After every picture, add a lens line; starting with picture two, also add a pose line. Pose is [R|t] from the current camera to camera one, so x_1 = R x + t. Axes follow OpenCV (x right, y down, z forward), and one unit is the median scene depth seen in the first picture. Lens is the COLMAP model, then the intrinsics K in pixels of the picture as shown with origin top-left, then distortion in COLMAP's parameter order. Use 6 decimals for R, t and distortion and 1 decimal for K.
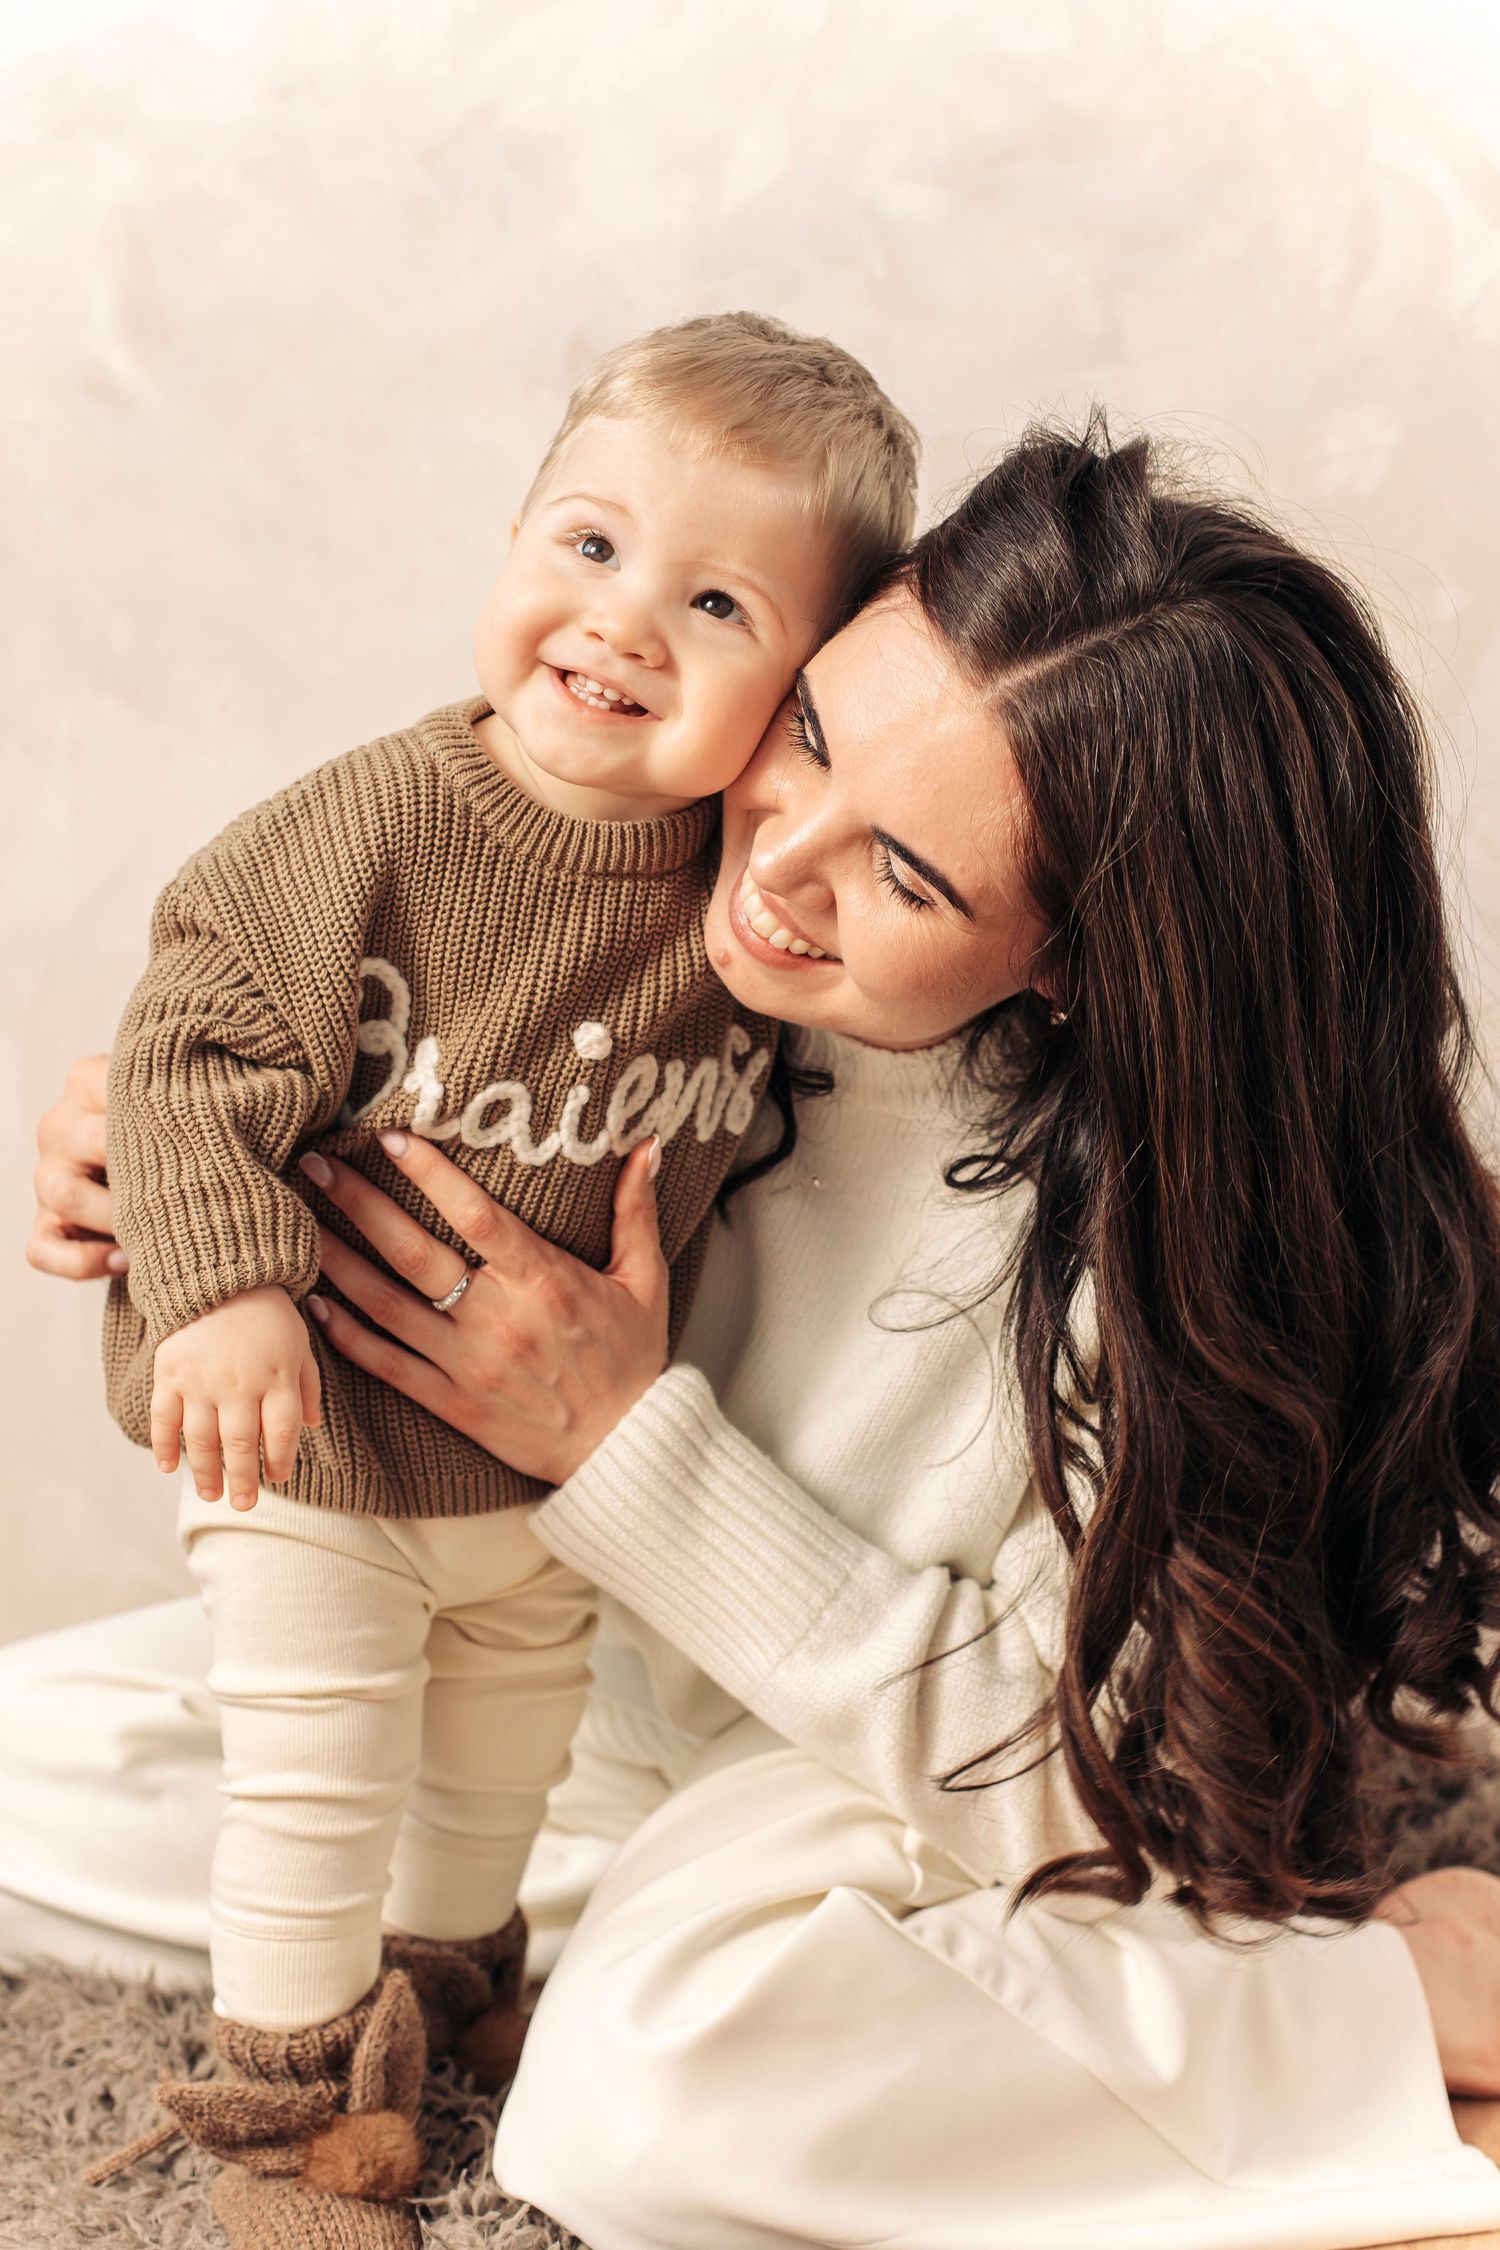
lens RADIAL K [[3198.3, 0, 748.7], [0, 3198.3, 1125.1], [0, 0, 1]] dist [0.022086, 0.000000]
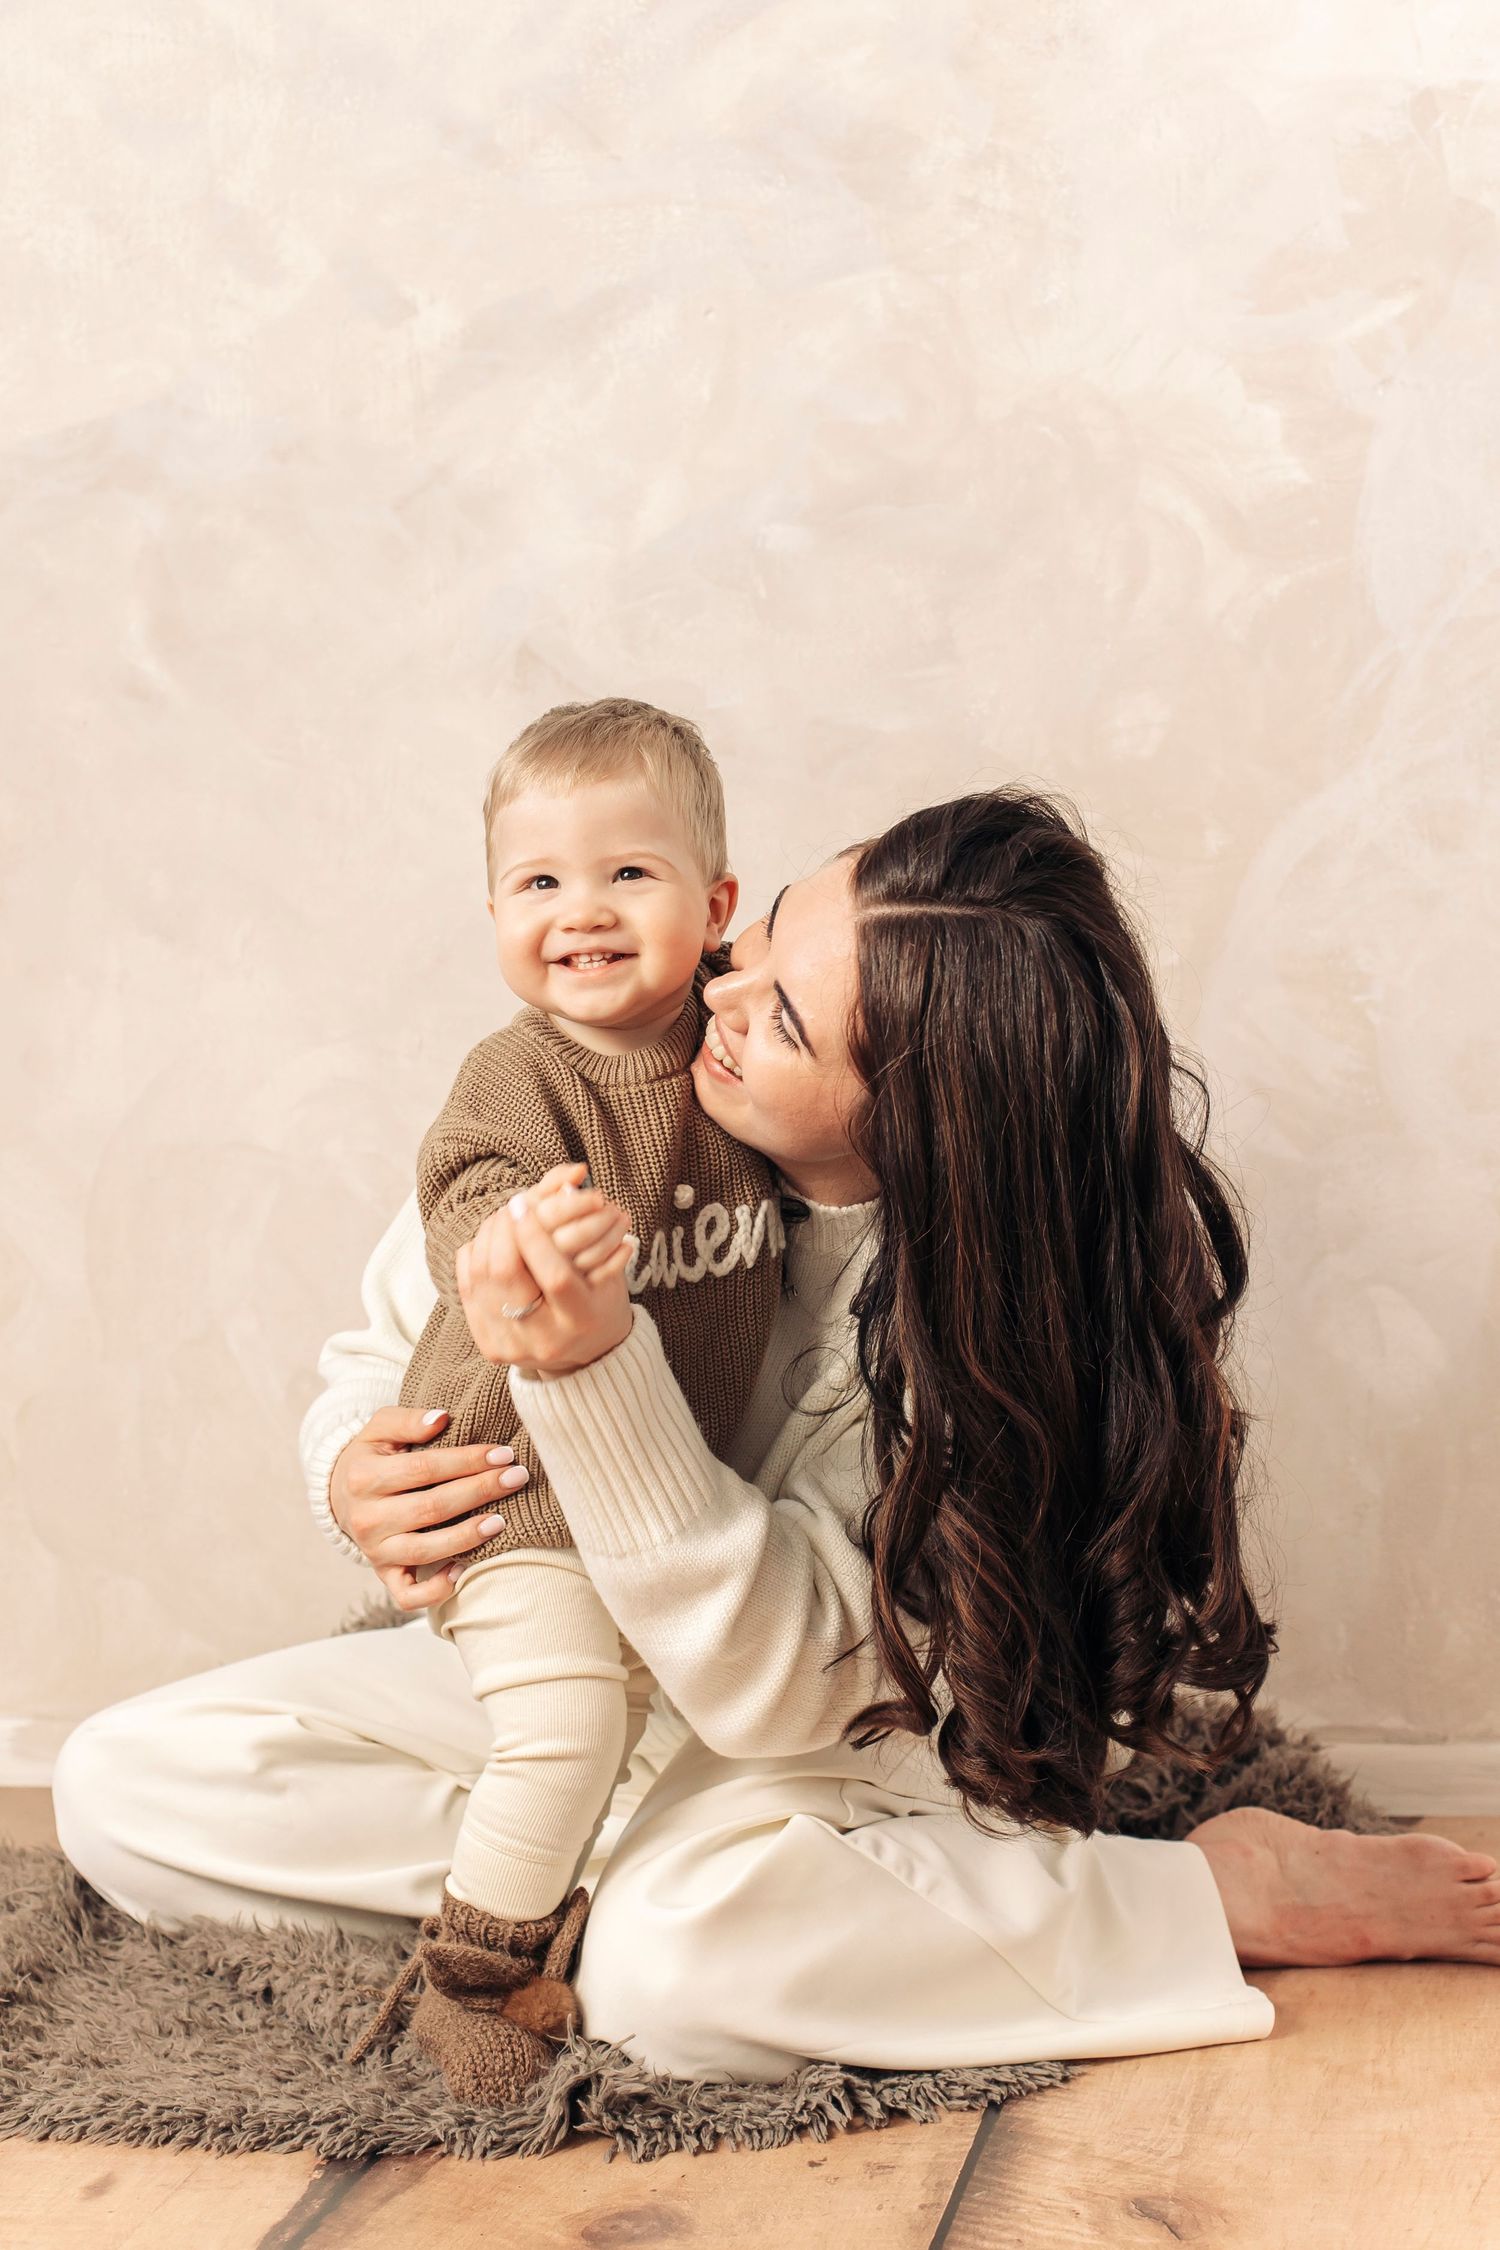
lens RADIAL K [[3198.3, 0, 752.2], [0, 3198.3, 1126.9], [0, 0, 1]] dist [0.022086, 0.000000]
pose [[0.998386, -0.035698, 0.044169, -0.033749], [0.036997, 0.998896, -0.028960, -0.021395], [-0.043086, 0.030547, 0.998604, -0.333615]]
